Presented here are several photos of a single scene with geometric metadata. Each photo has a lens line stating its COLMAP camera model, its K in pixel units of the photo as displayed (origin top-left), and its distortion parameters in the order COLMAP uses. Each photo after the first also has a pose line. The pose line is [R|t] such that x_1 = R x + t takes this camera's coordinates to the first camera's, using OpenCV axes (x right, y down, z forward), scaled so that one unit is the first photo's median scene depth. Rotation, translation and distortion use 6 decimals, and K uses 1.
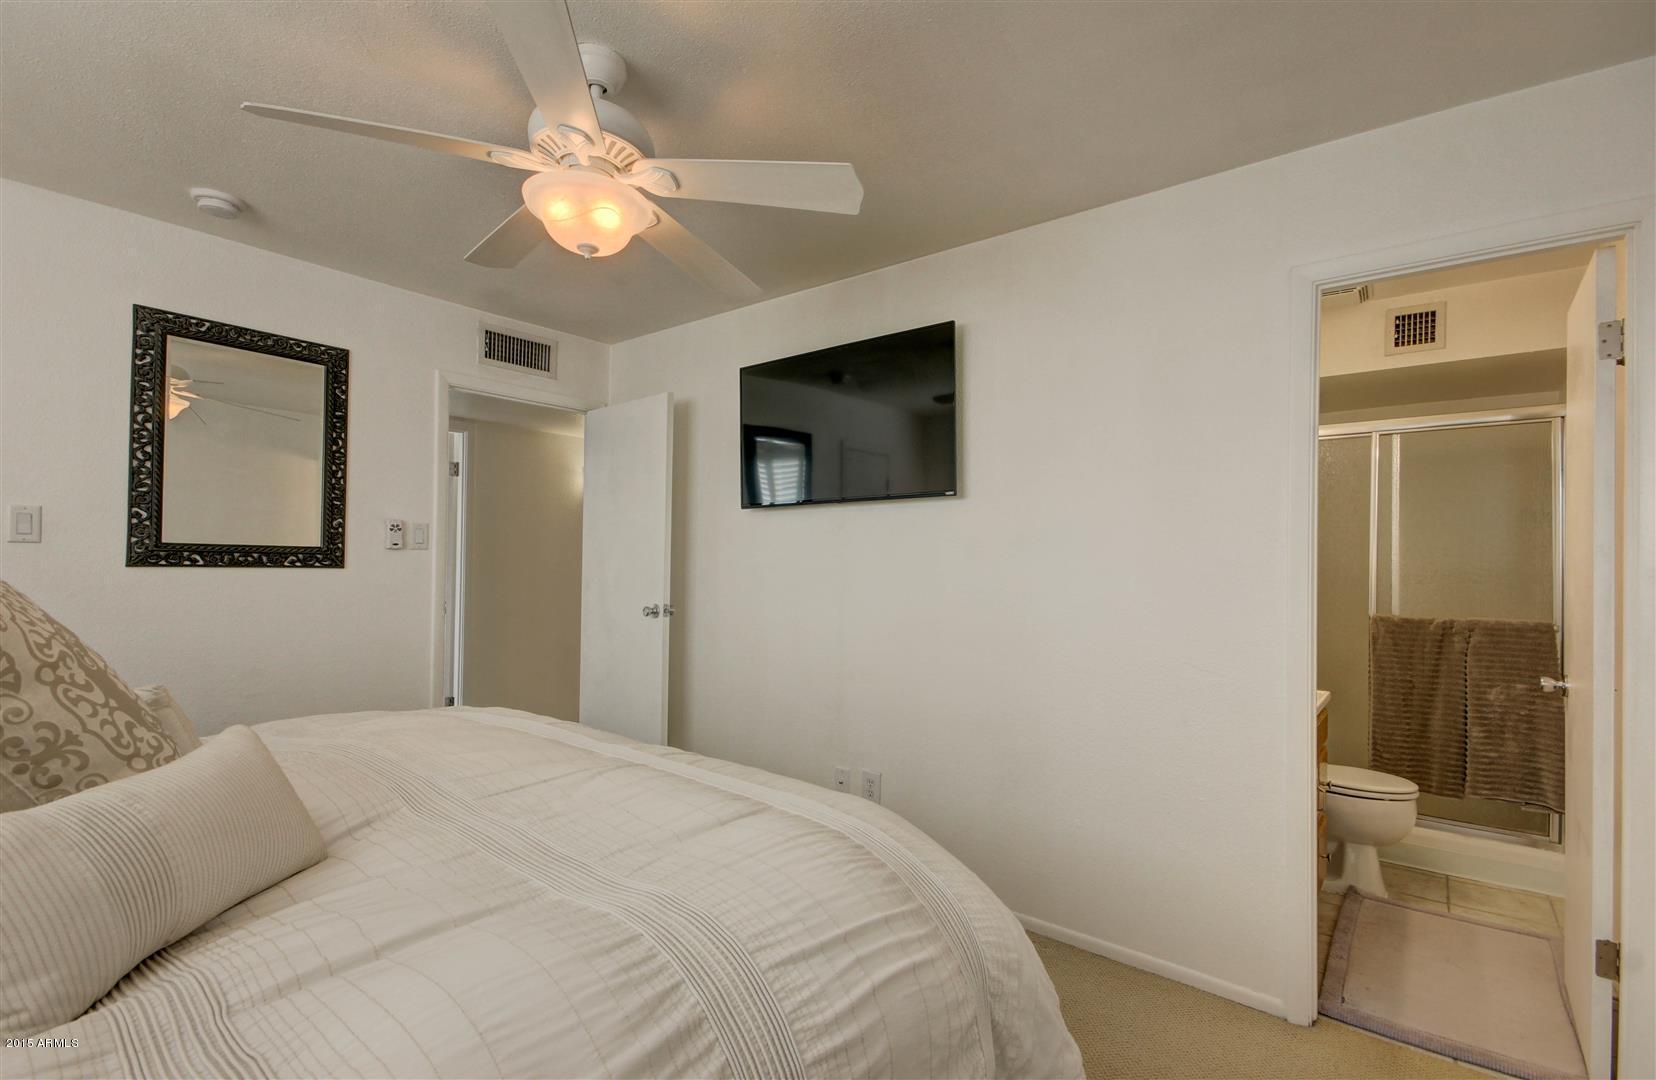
lens RADIAL K [[758.9, 0, 823.2], [0, 758.9, 548.4], [0, 0, 1]] dist [0.017410, -0.000518]
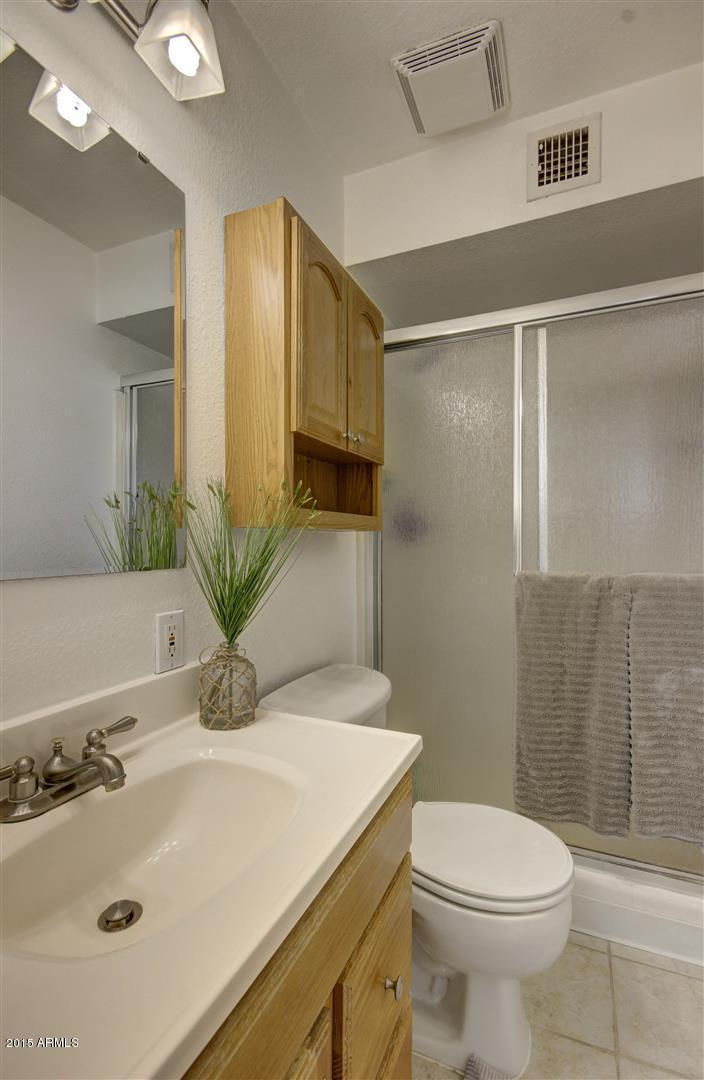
lens RADIAL K [[494.9, 0, 352.1], [0, 494.9, 534.8], [0, 0, 1]] dist [0.017410, -0.000518]
pose [[0.968048, 0.004957, 0.250717, 0.473727], [0.000356, 0.999776, -0.021142, 0.063861], [-0.250765, 0.020556, 0.967830, 0.615214]]
